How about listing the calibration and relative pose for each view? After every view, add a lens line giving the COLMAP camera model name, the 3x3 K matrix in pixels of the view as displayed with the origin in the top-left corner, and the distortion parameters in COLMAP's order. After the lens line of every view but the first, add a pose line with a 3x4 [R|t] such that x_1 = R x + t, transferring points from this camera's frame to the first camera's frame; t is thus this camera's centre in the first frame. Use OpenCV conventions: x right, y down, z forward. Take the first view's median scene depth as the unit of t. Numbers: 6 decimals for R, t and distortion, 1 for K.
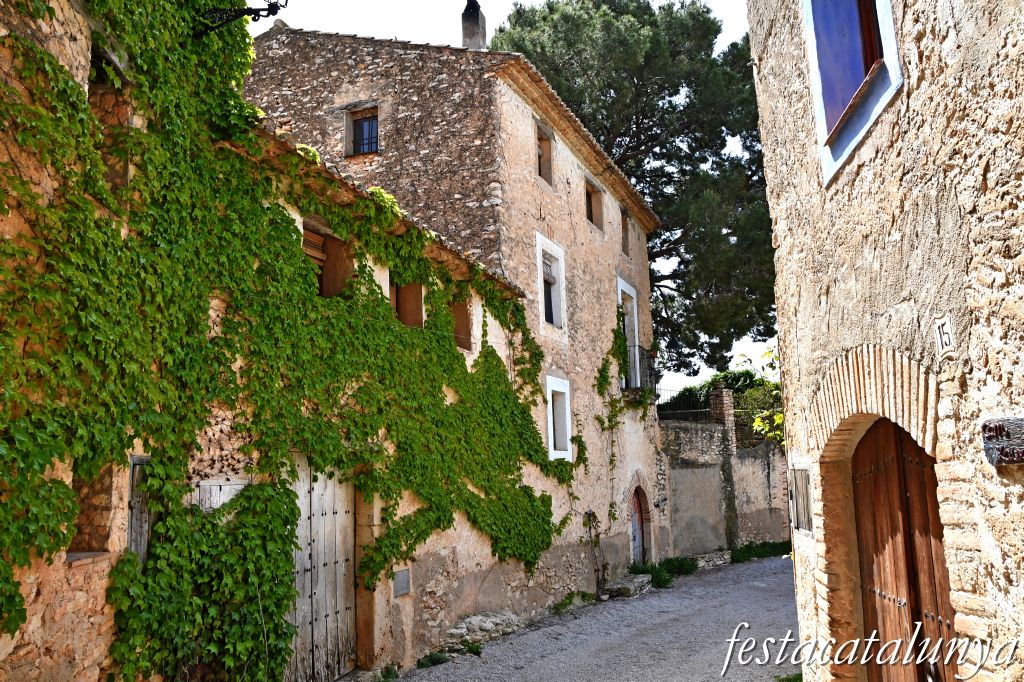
lens RADIAL K [[811.2, 0, 511.6], [0, 811.2, 340.0], [0, 0, 1]] dist [-0.044584, 0.017428]
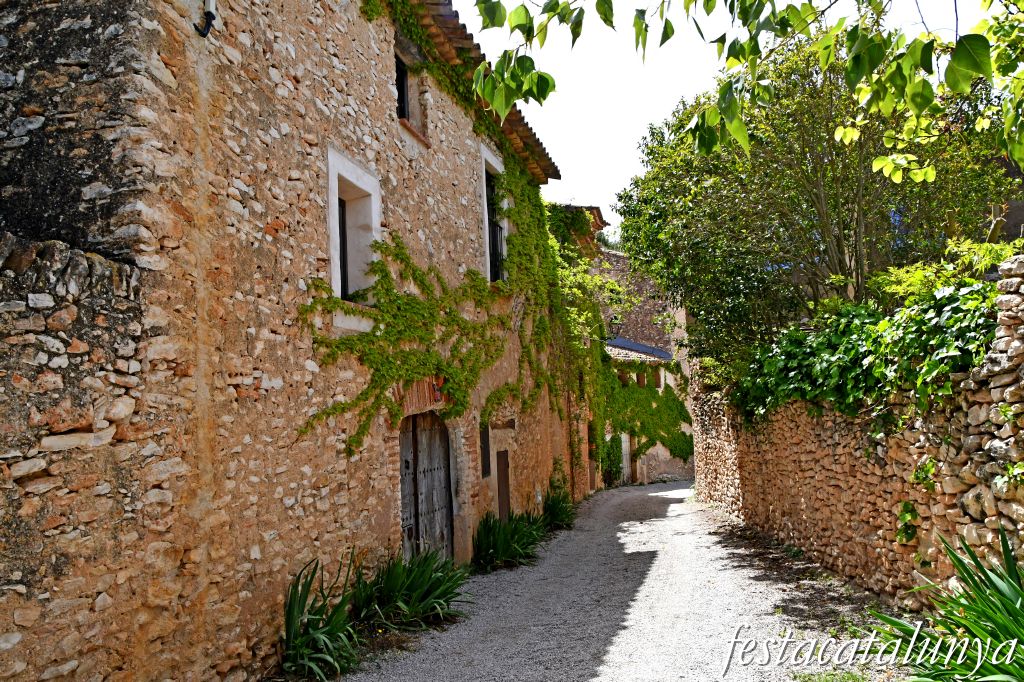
lens RADIAL K [[811.2, 0, 511.6], [0, 811.2, 342.3], [0, 0, 1]] dist [-0.044584, 0.017428]
pose [[0.971468, -0.030565, -0.235193, 0.135010], [0.051721, 0.995096, 0.084316, -0.475742], [0.231462, -0.094075, 0.968285, -2.193477]]
